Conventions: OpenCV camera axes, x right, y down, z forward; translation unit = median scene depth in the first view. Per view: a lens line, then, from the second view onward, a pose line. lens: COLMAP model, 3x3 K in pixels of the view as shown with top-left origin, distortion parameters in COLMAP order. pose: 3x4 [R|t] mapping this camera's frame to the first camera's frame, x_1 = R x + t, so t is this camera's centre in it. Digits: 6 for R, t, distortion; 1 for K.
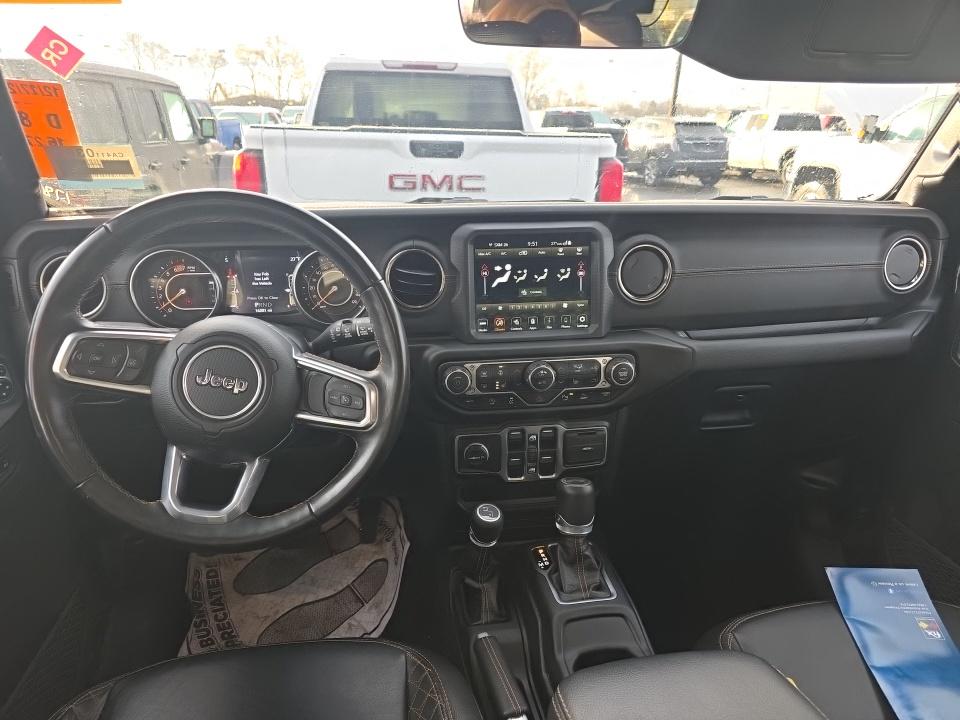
lens RADIAL K [[635.1, 0, 480.0], [0, 635.1, 360.0], [0, 0, 1]] dist [0.056454, -0.044603]
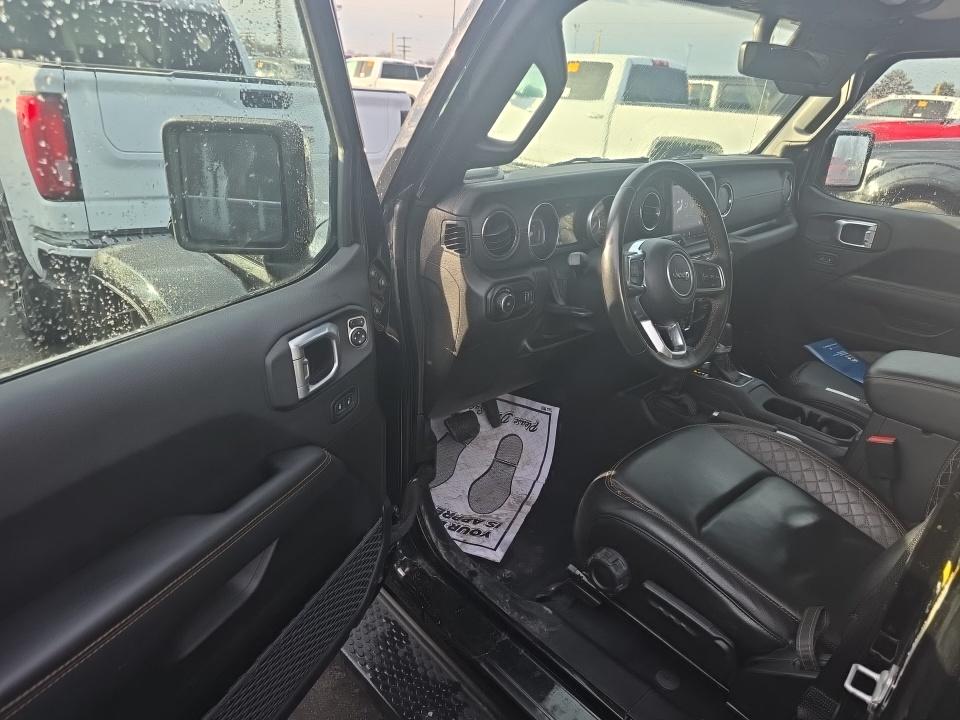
lens RADIAL K [[635.1, 0, 480.0], [0, 635.1, 360.0], [0, 0, 1]] dist [0.056454, -0.044603]
pose [[0.827410, -0.188020, 0.529189, -1.297893], [0.143677, 0.981802, 0.124187, -0.023033], [-0.542908, -0.026722, 0.839367, -0.111871]]
